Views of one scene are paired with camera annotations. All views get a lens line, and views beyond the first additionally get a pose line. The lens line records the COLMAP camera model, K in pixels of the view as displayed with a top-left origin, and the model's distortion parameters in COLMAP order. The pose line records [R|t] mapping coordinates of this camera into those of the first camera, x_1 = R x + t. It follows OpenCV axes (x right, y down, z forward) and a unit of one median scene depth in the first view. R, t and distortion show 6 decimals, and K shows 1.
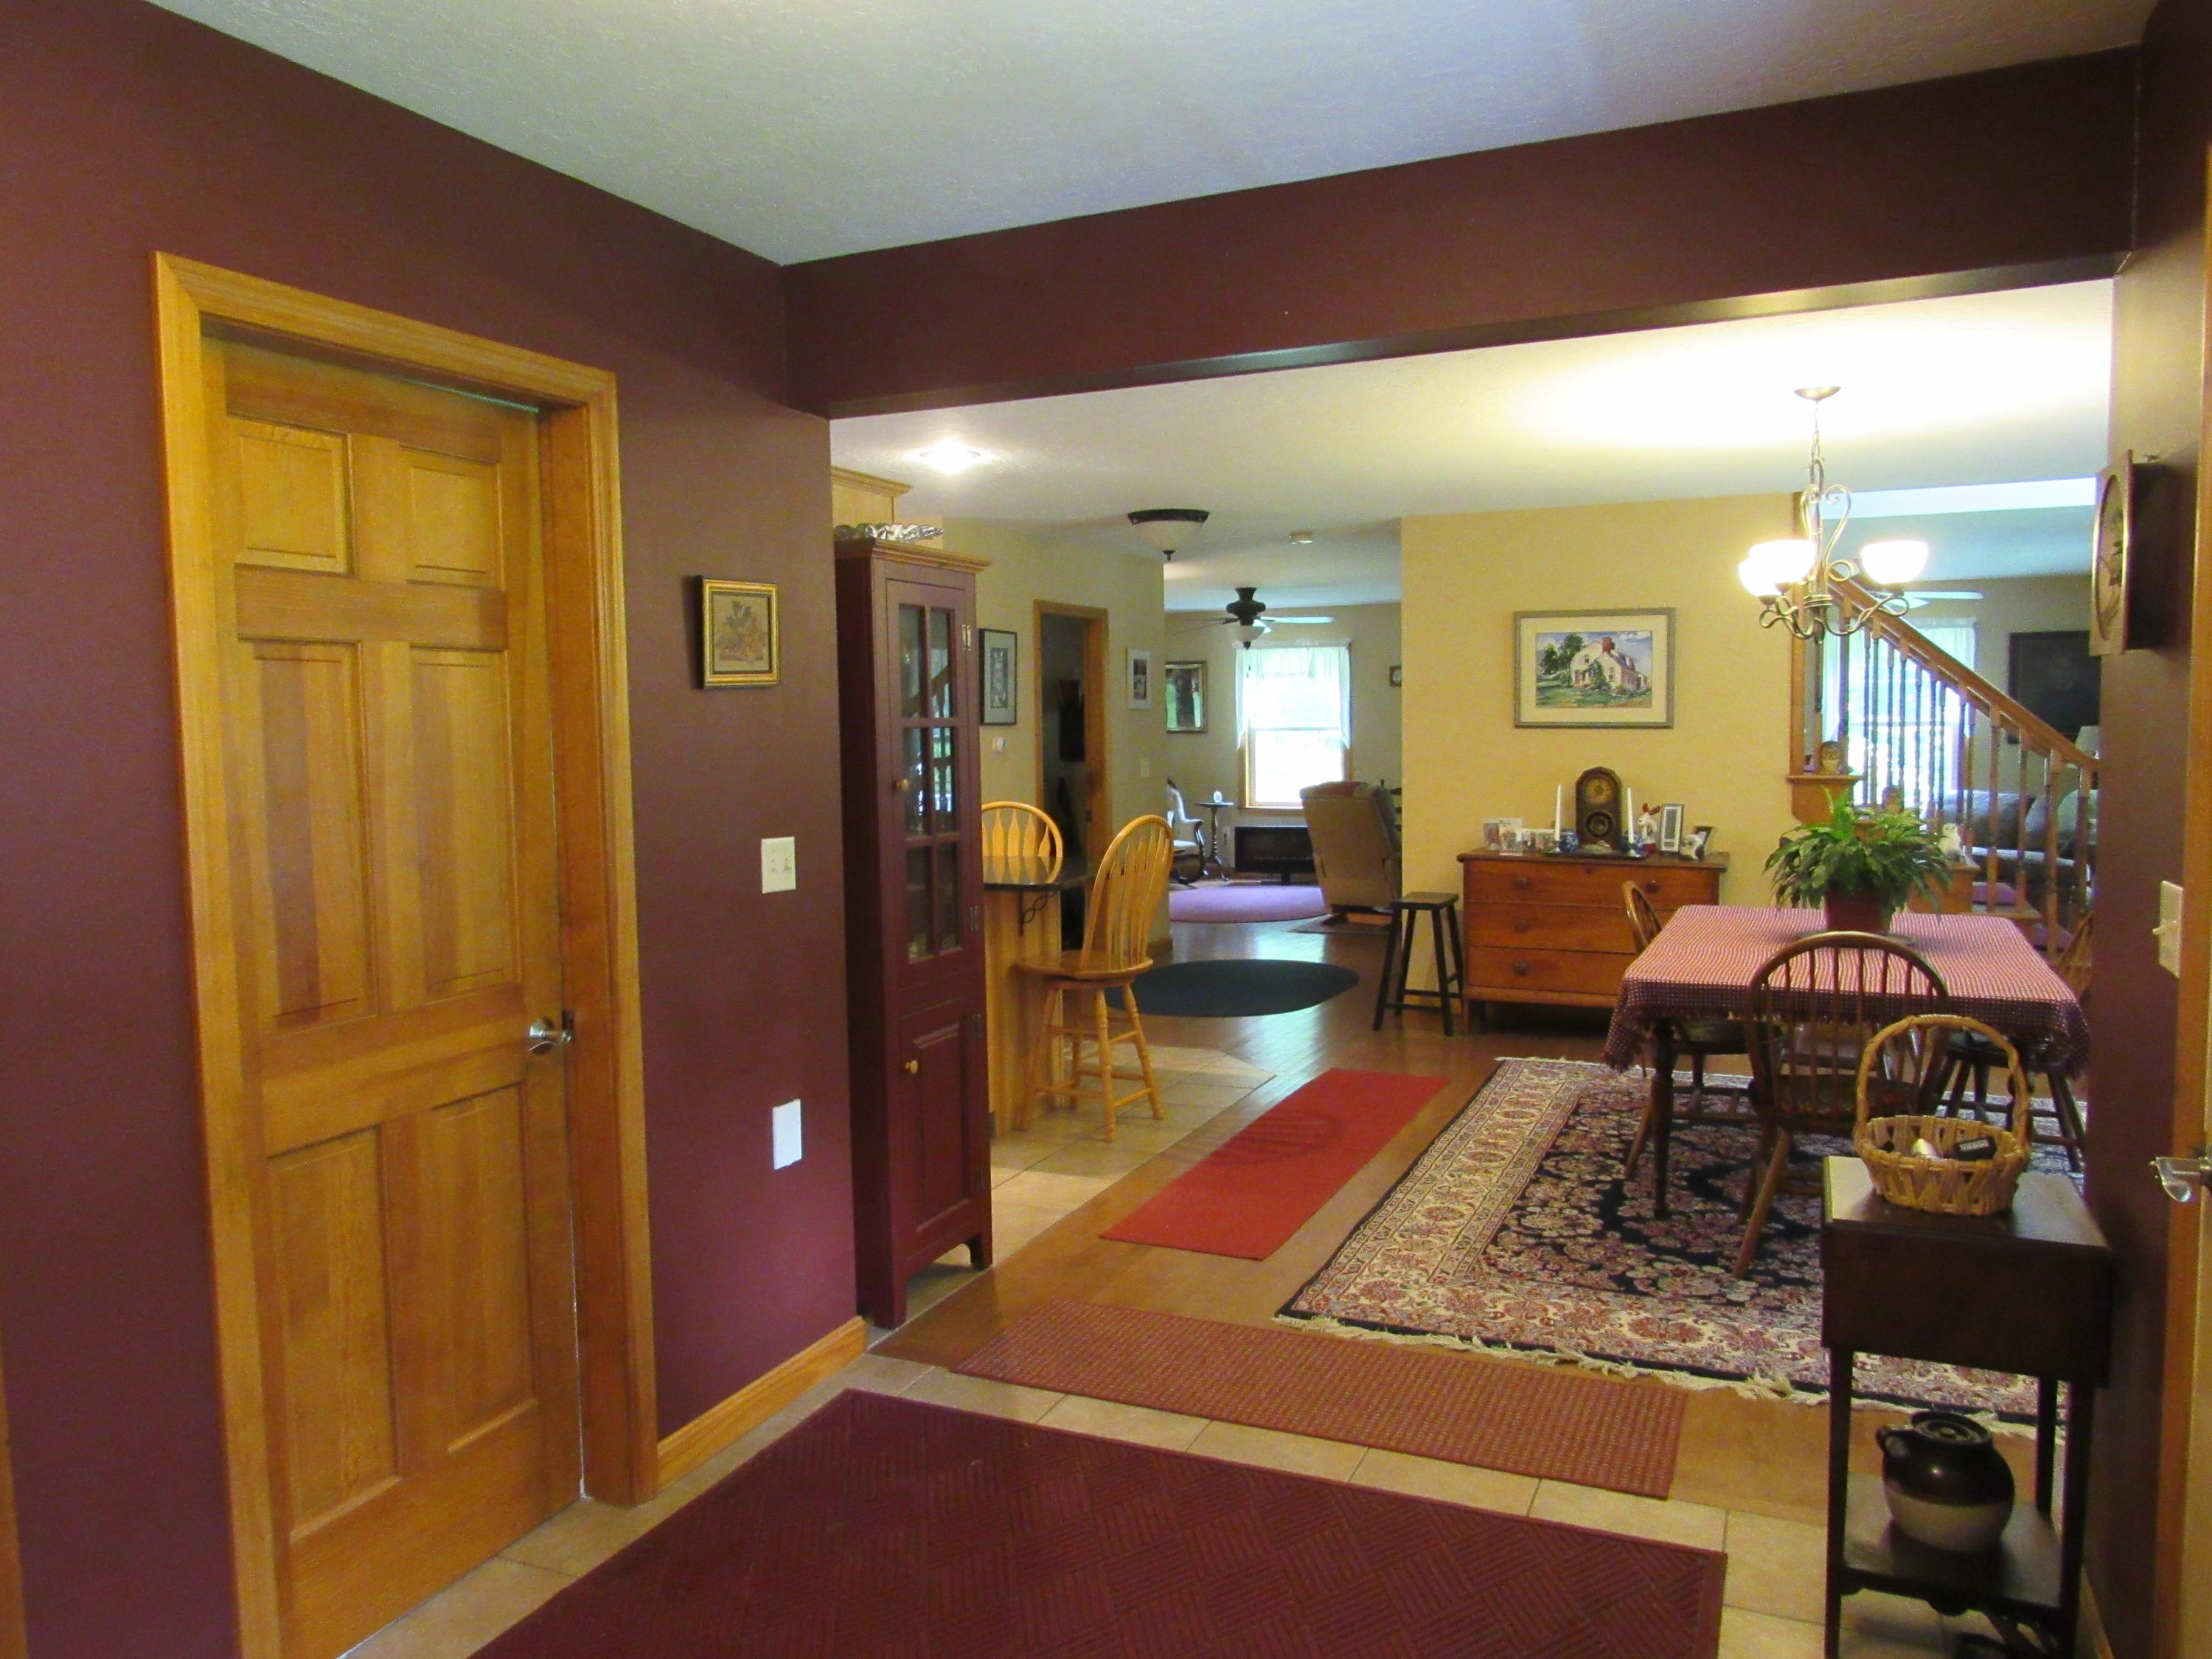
lens RADIAL K [[1599.8, 0, 1108.1], [0, 1599.8, 829.9], [0, 0, 1]] dist [-0.011960, -0.001116]
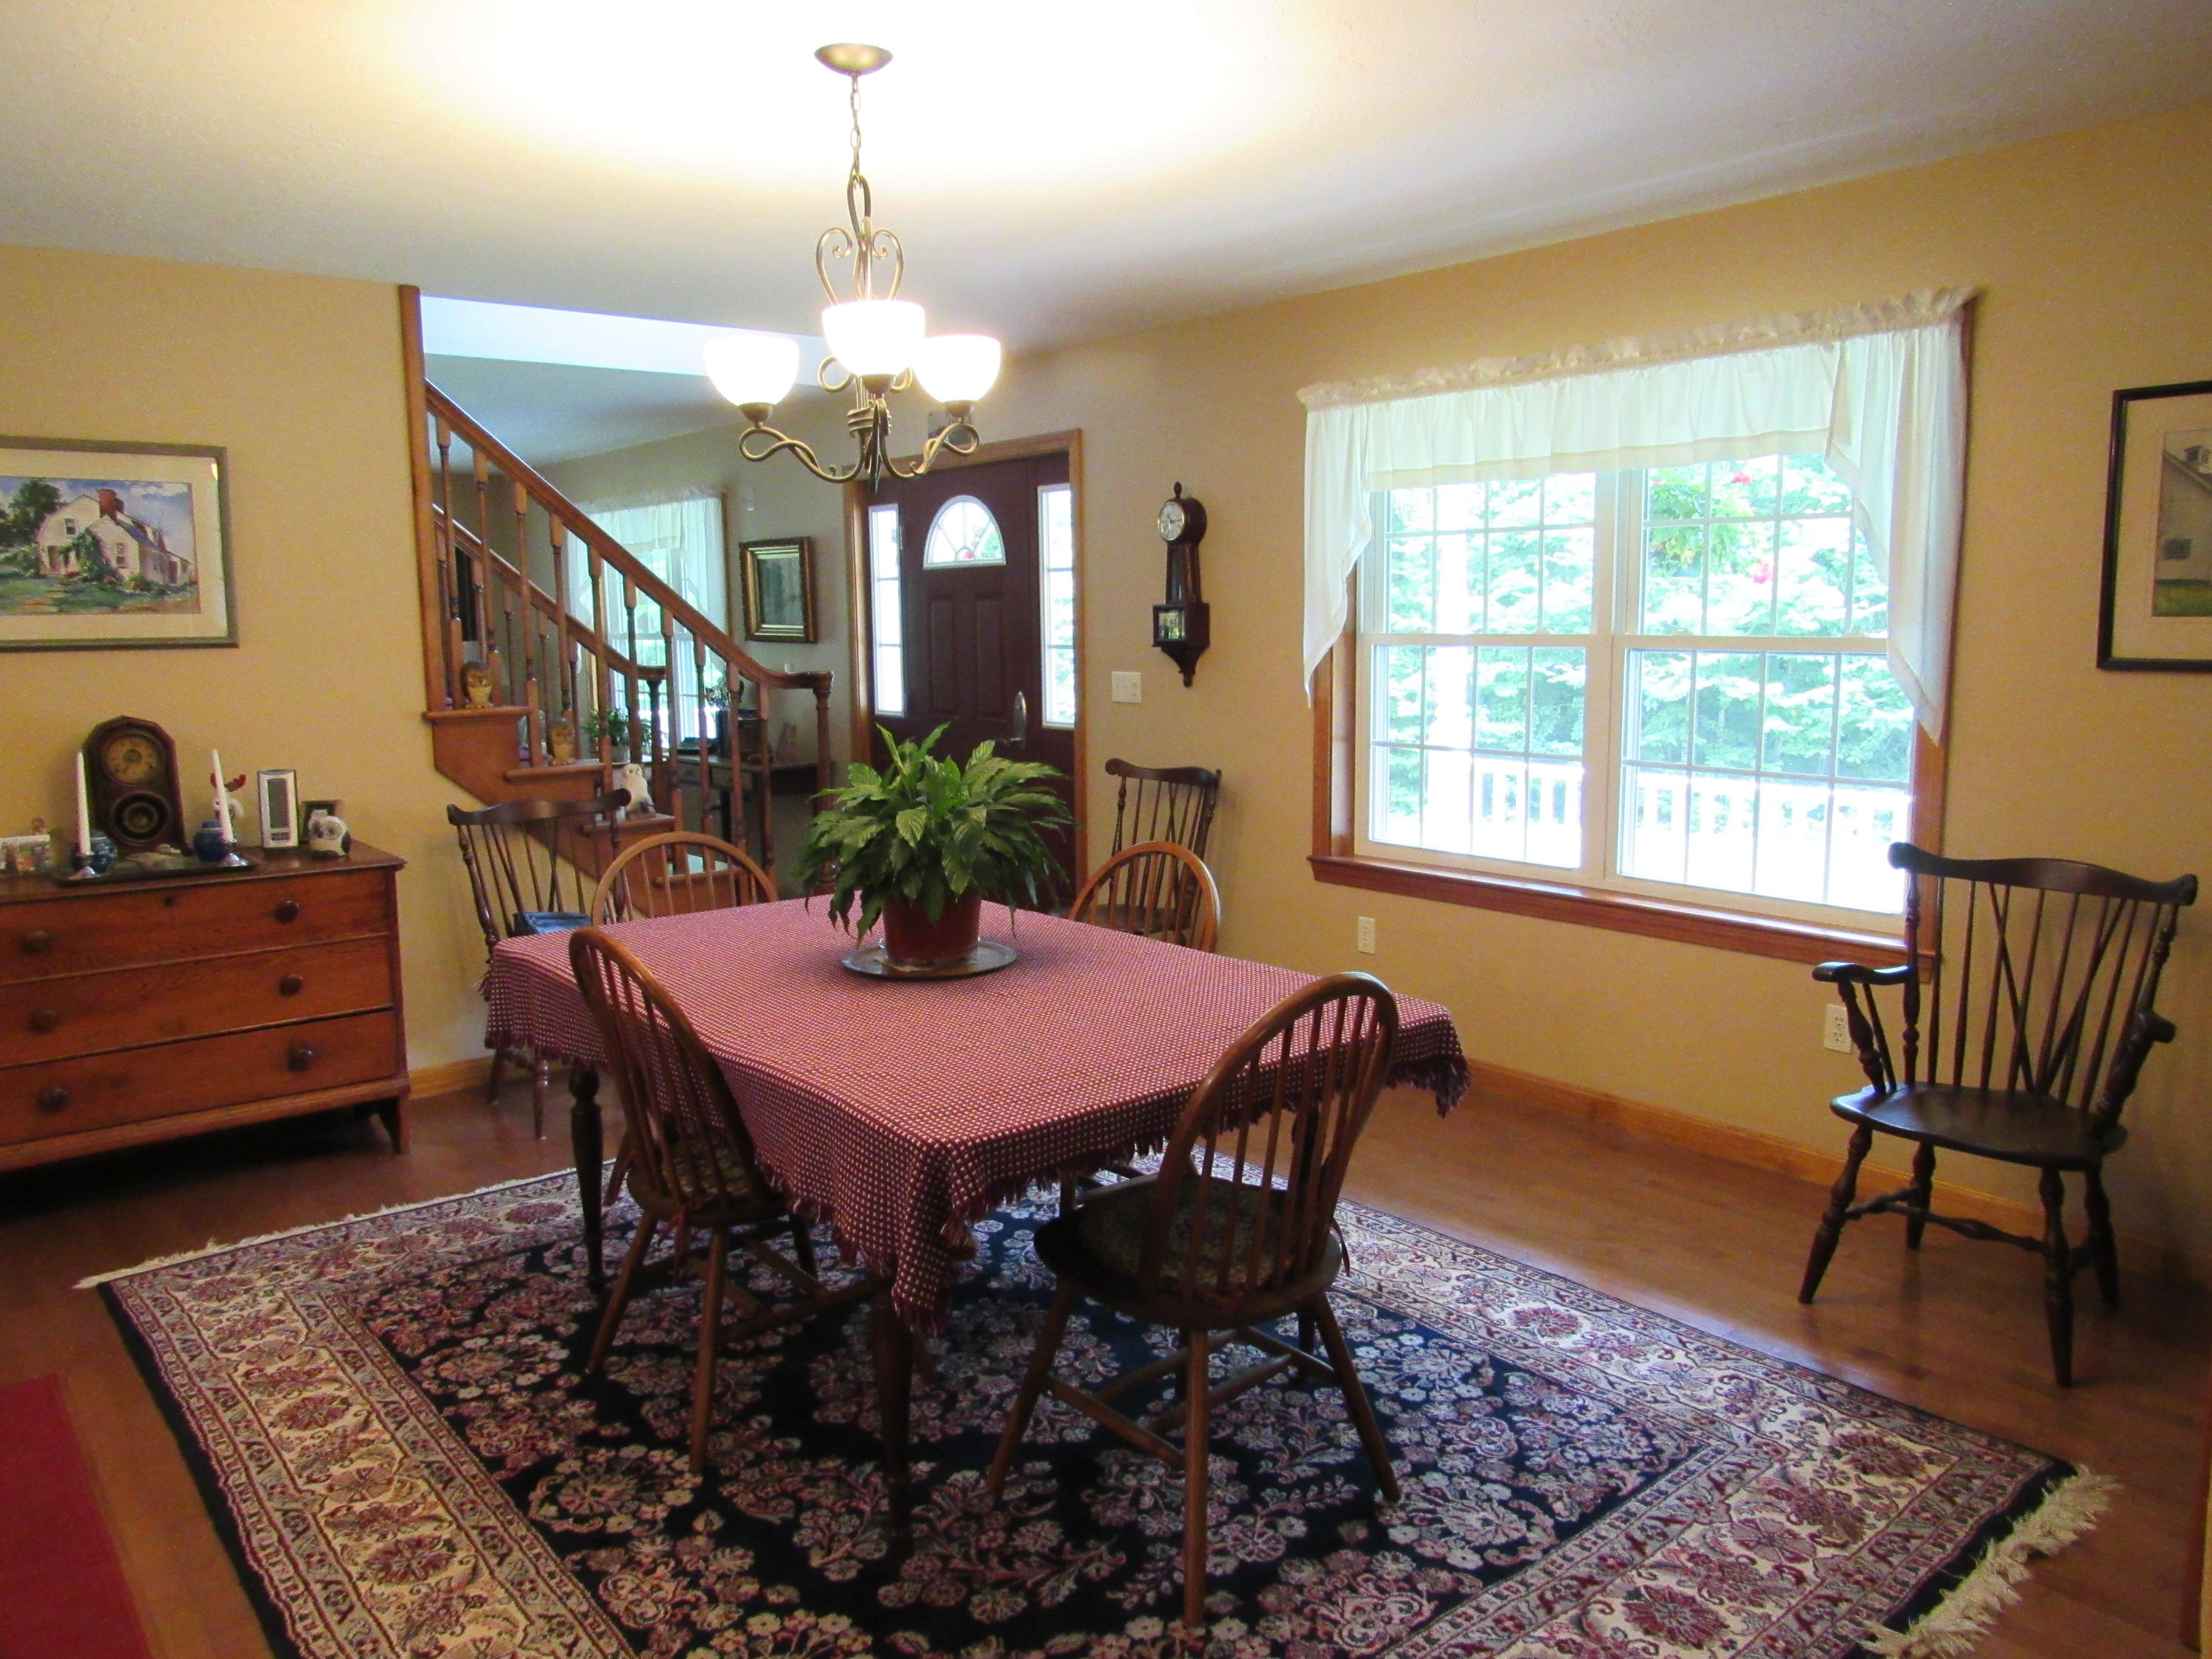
lens RADIAL K [[1599.8, 0, 1103.2], [0, 1599.8, 819.0], [0, 0, 1]] dist [-0.011960, -0.001116]
pose [[0.454175, -0.114974, 0.883462, -0.055992], [0.076932, 0.992995, 0.089678, -0.035495], [-0.887584, 0.027237, 0.459839, 0.555188]]
